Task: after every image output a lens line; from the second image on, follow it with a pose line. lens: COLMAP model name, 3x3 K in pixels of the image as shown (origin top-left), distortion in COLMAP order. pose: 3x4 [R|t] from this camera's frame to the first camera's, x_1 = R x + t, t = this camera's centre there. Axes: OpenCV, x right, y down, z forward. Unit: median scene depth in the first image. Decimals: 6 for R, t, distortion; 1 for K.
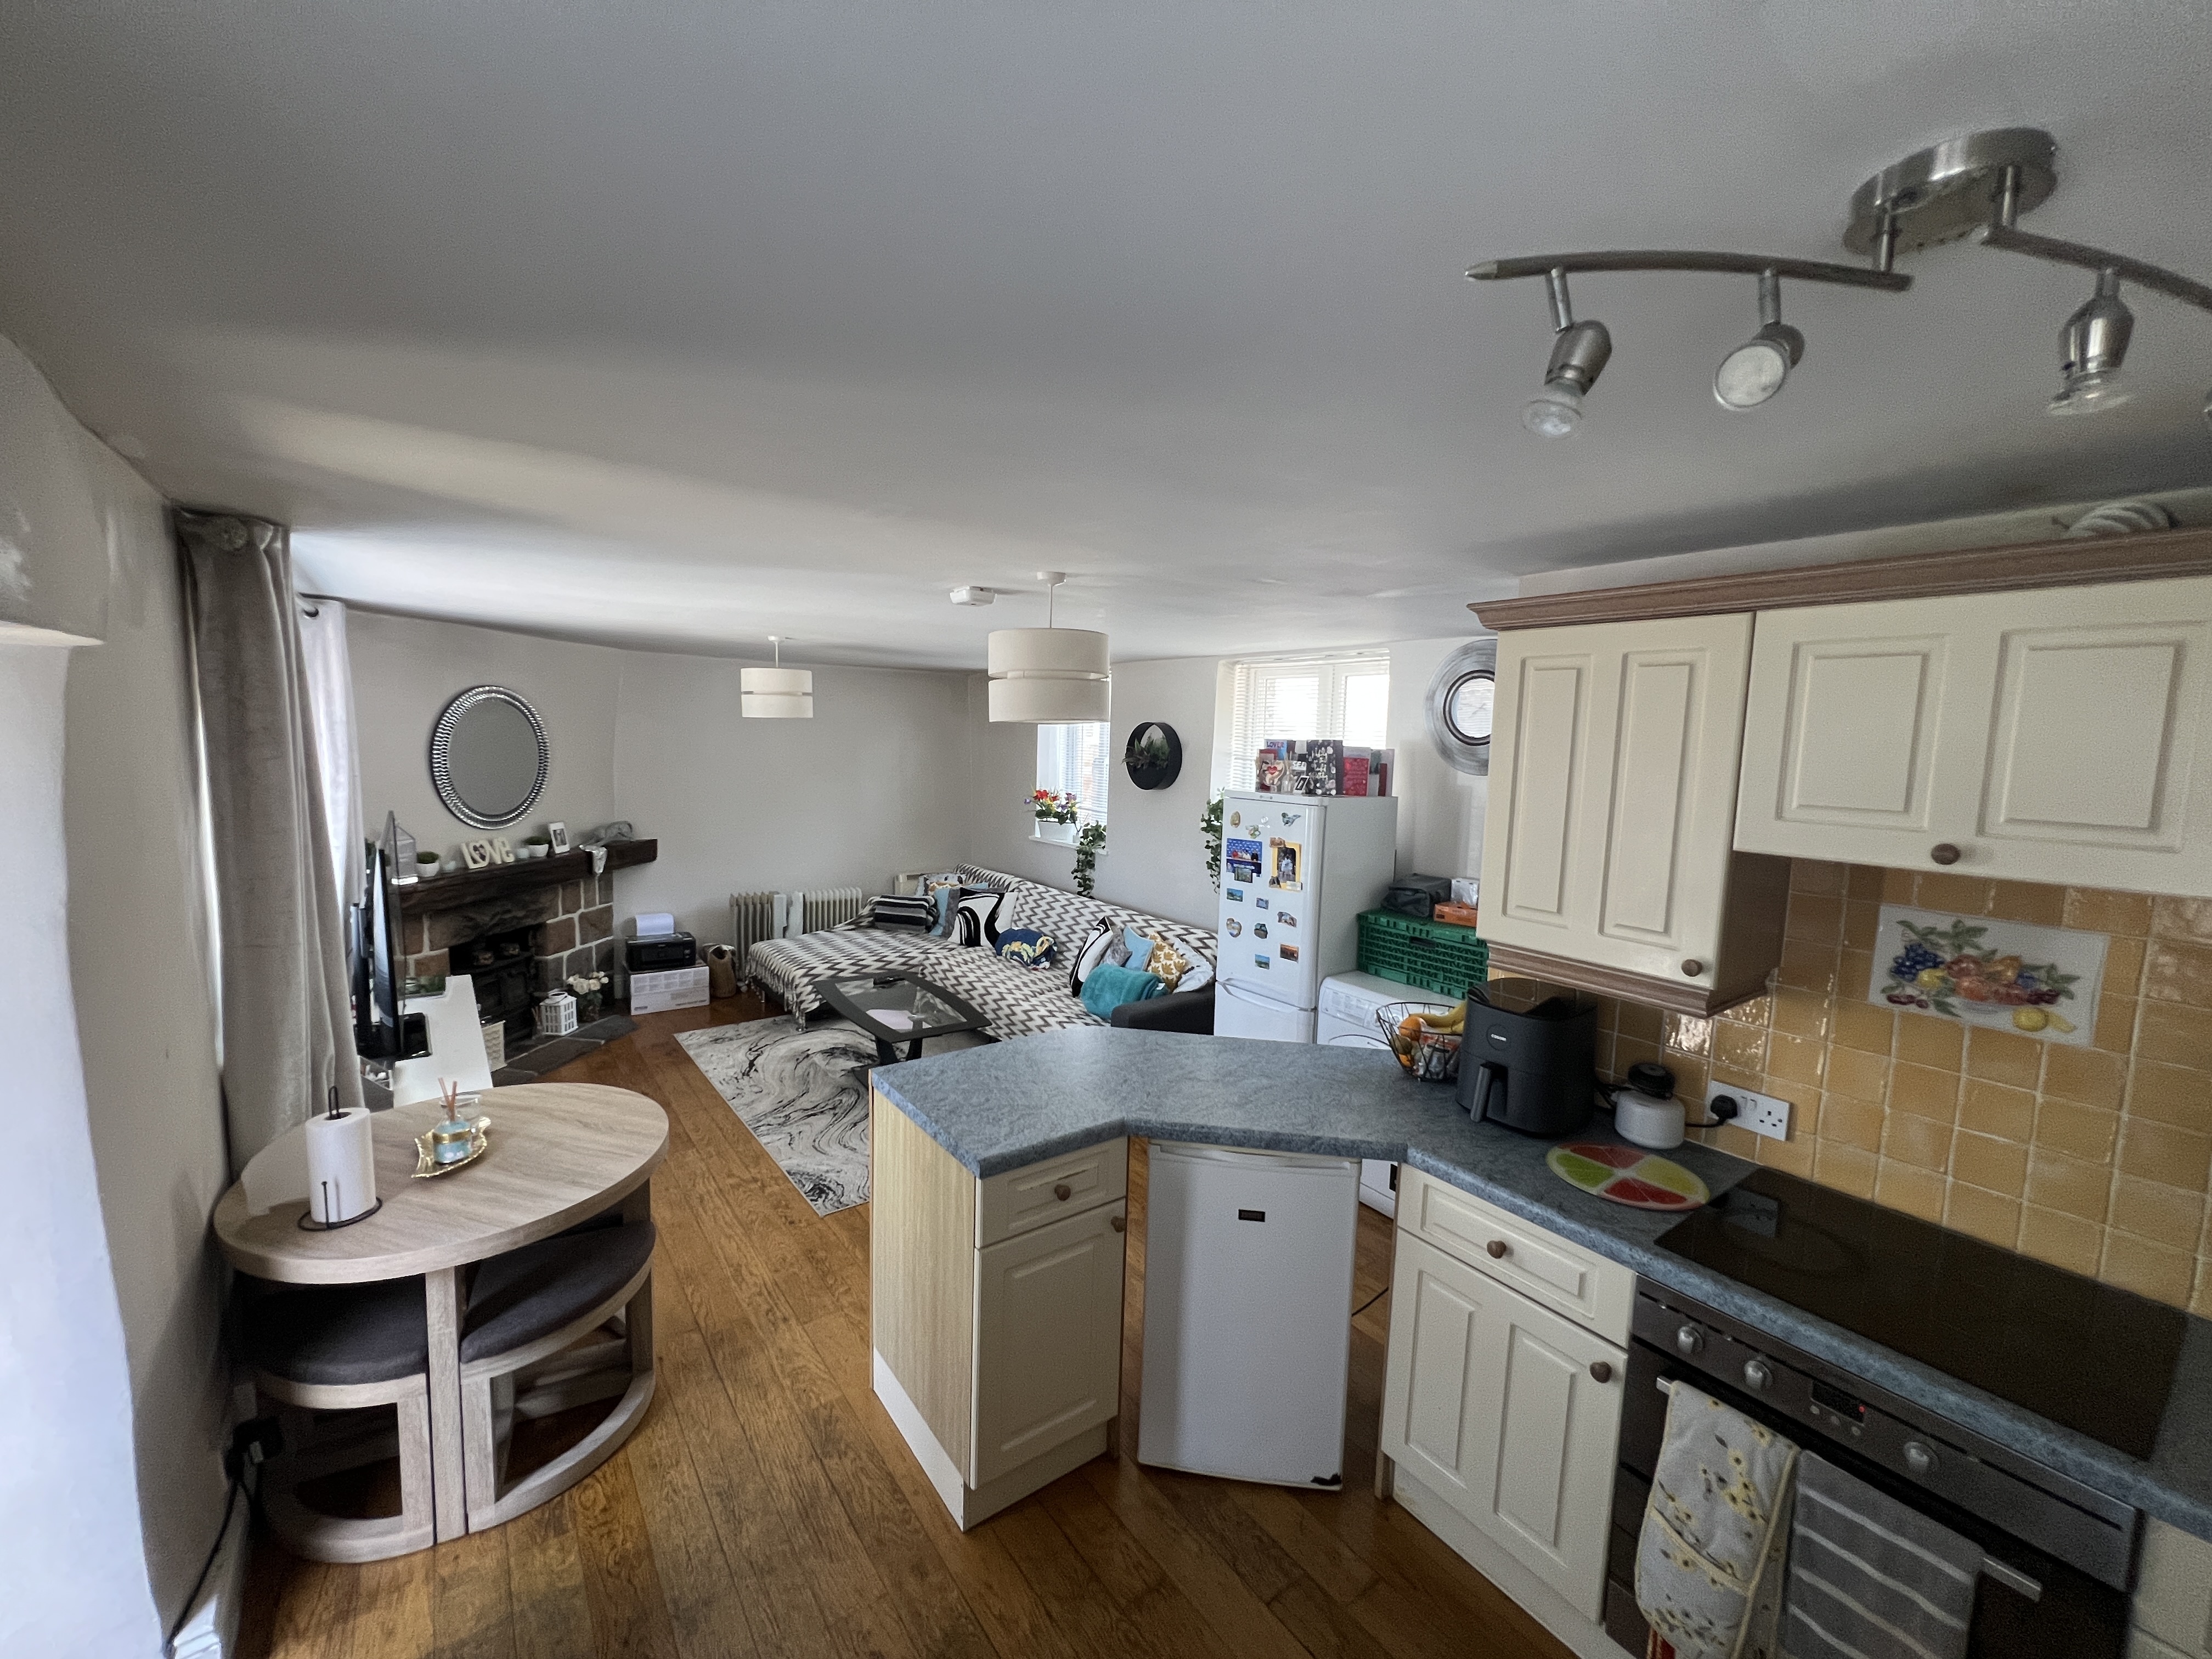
lens RADIAL K [[890.6, 0, 1106.0], [0, 890.6, 829.5], [0, 0, 1]] dist [0.000726, -0.000119]
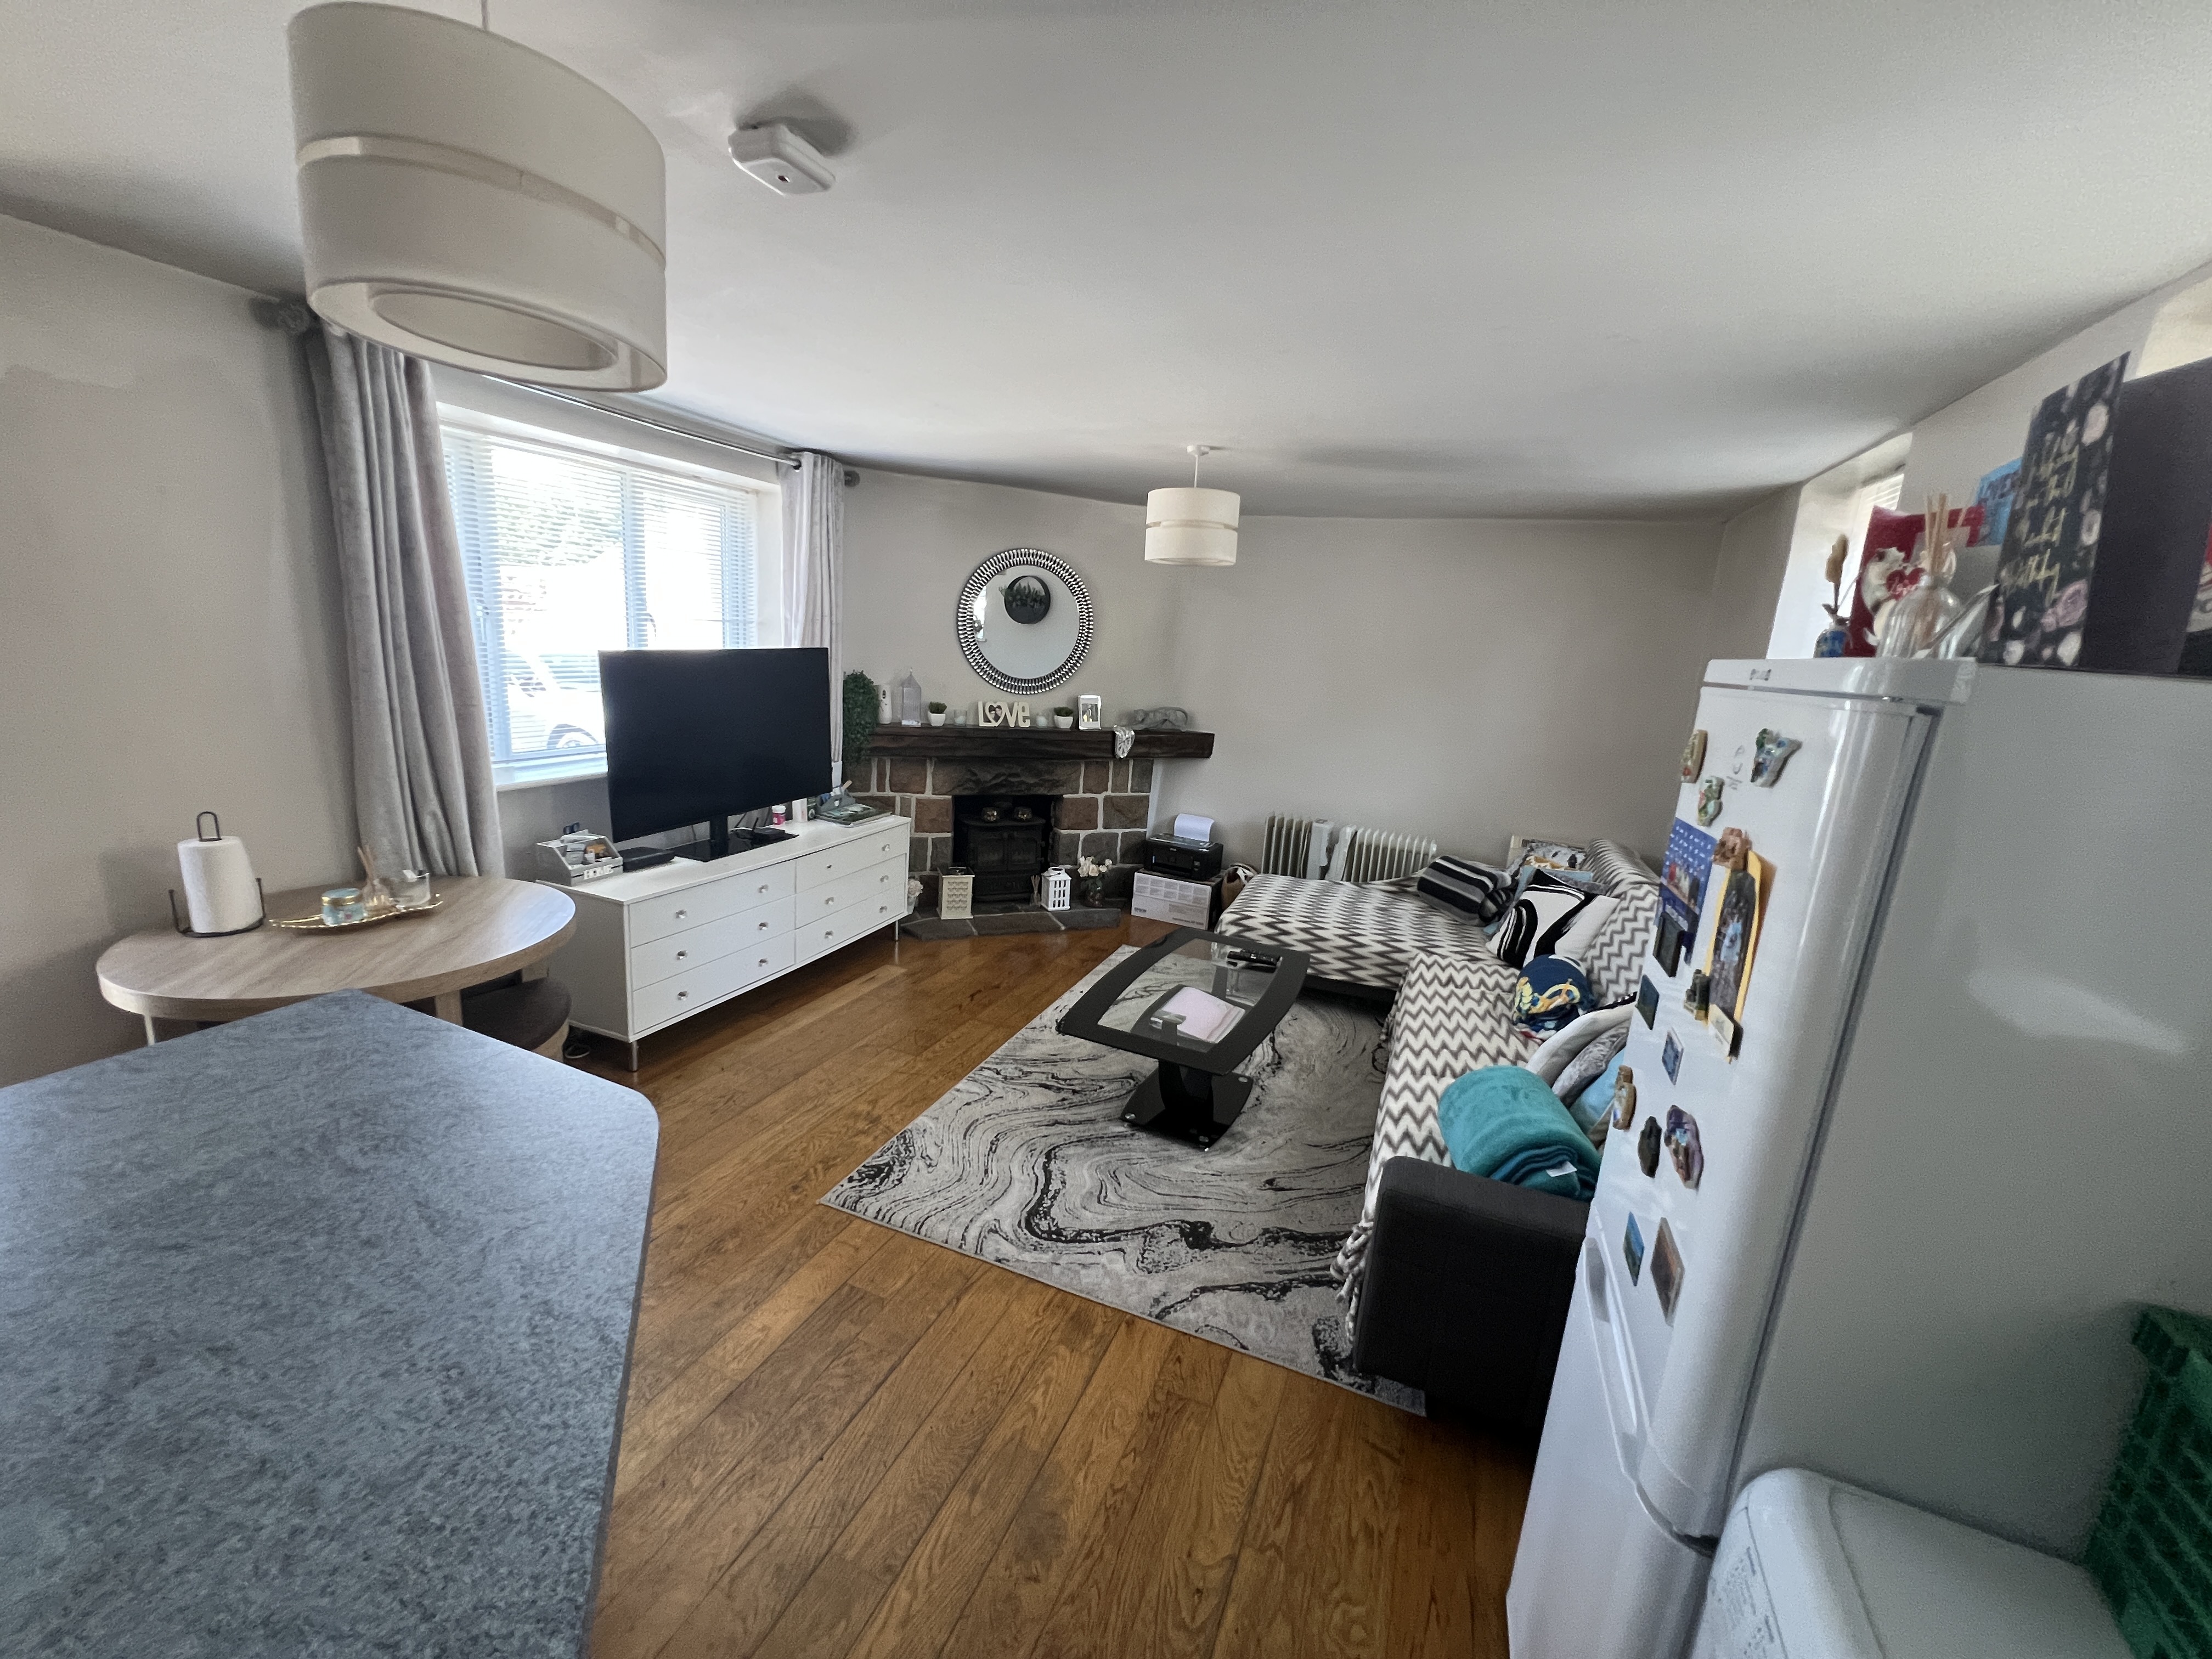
lens RADIAL K [[890.6, 0, 1106.0], [0, 890.6, 829.5], [0, 0, 1]] dist [0.000726, -0.000119]
pose [[0.500427, 0.190280, -0.844610, 0.236527], [-0.145460, 0.980161, 0.134633, 0.000789], [0.853472, 0.055482, 0.518177, 0.531867]]
